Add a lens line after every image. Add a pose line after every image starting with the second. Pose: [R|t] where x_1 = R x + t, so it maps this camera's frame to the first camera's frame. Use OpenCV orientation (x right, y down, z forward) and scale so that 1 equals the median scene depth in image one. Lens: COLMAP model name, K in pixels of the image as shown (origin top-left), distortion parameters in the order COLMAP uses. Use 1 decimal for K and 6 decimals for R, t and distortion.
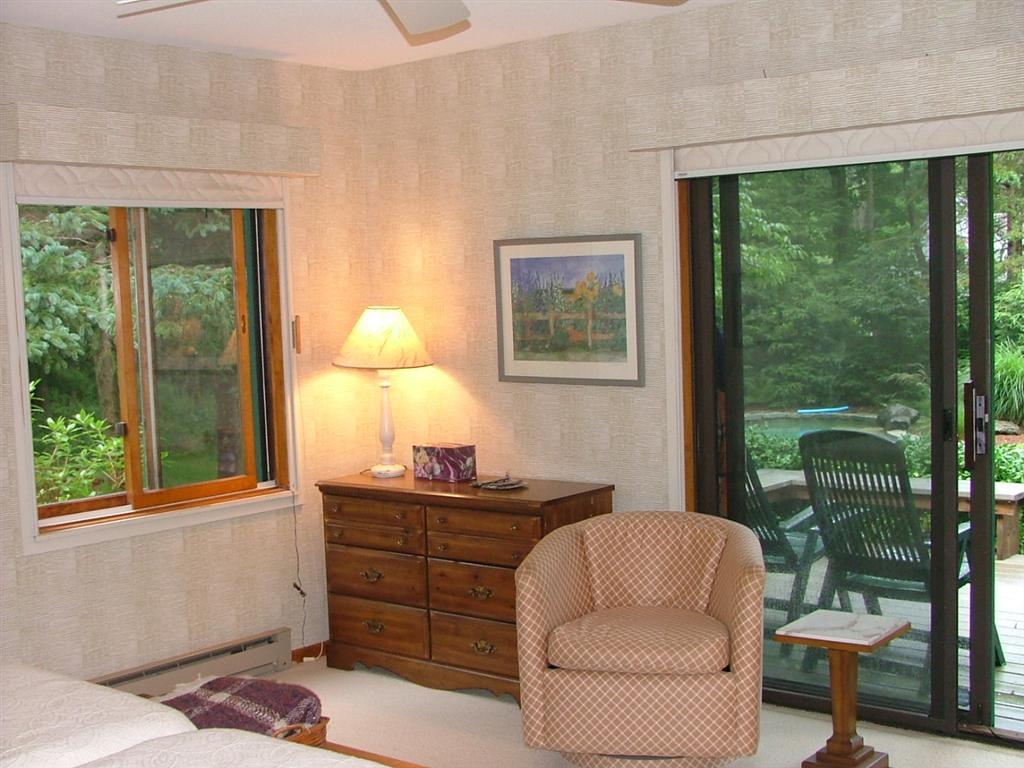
lens RADIAL K [[1337.2, 0, 514.8], [0, 1337.2, 418.6], [0, 0, 1]] dist [-0.173387, 0.416251]
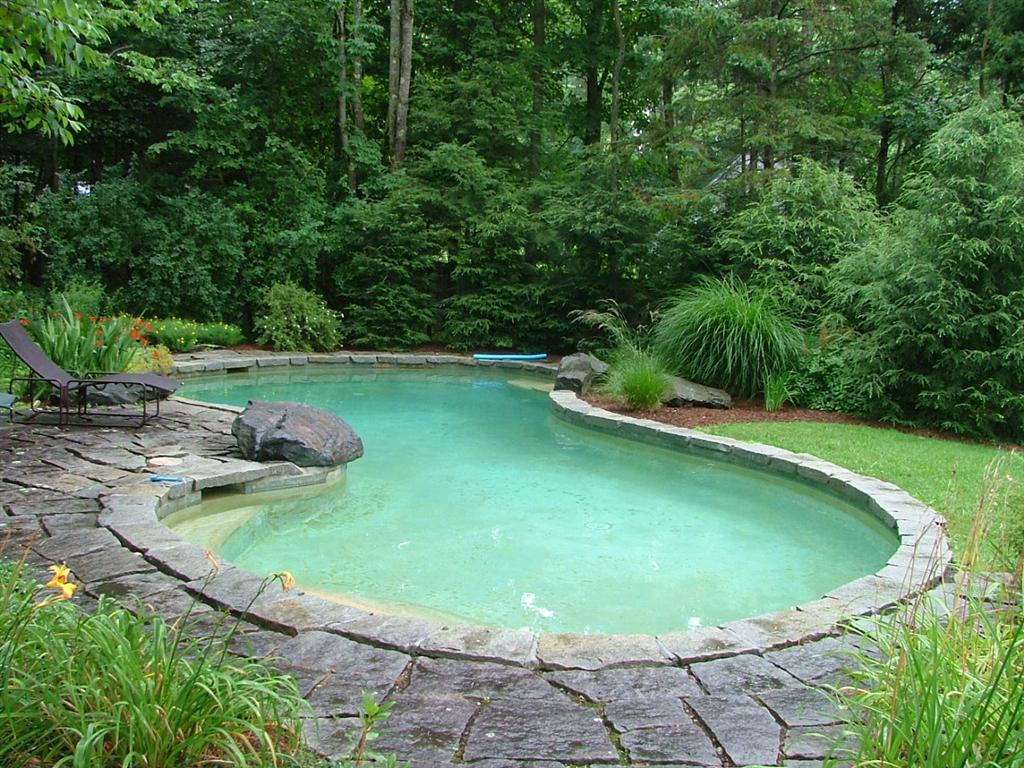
lens RADIAL K [[1148.6, 0, 512.4], [0, 1148.6, 420.0], [0, 0, 1]] dist [-0.237704, 0.342273]
pose [[0.993994, 0.060388, 0.091266, 0.174662], [-0.065417, 0.996441, 0.053154, -0.005161], [-0.087732, -0.058805, 0.994407, 0.335399]]
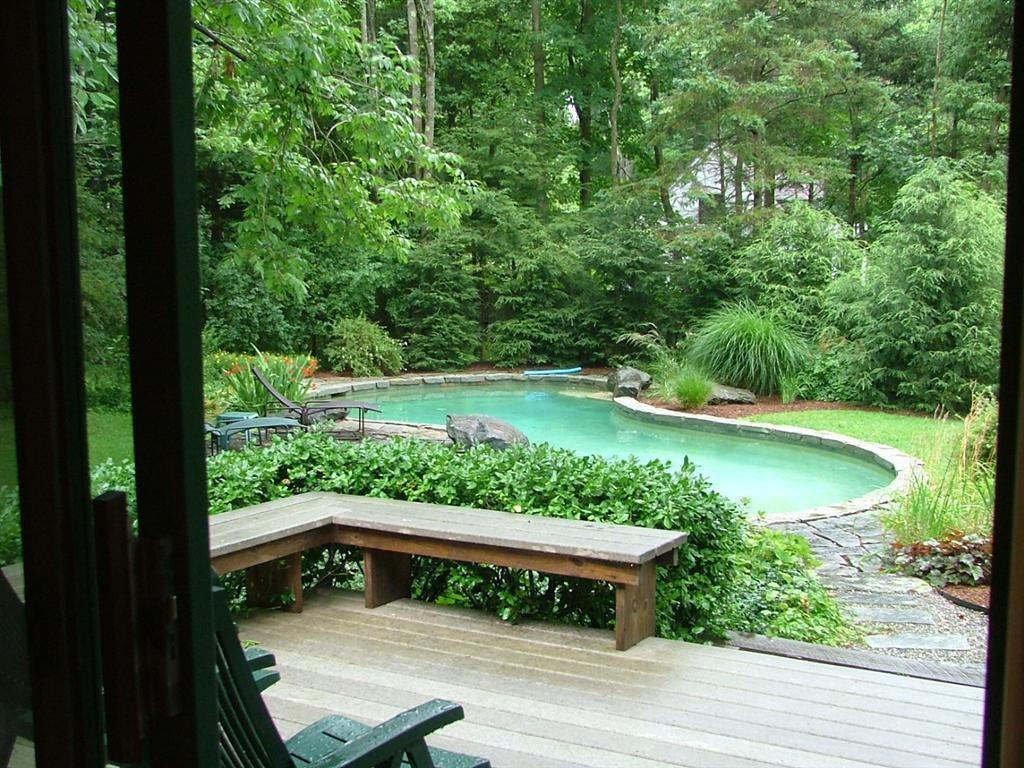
lens RADIAL K [[1337.2, 0, 514.8], [0, 1337.2, 418.6], [0, 0, 1]] dist [-0.173387, 0.416251]
pose [[0.986509, 0.006352, 0.163585, 0.056535], [-0.012769, 0.999188, 0.038205, -0.008670], [-0.163209, -0.039779, 0.985789, 0.098413]]
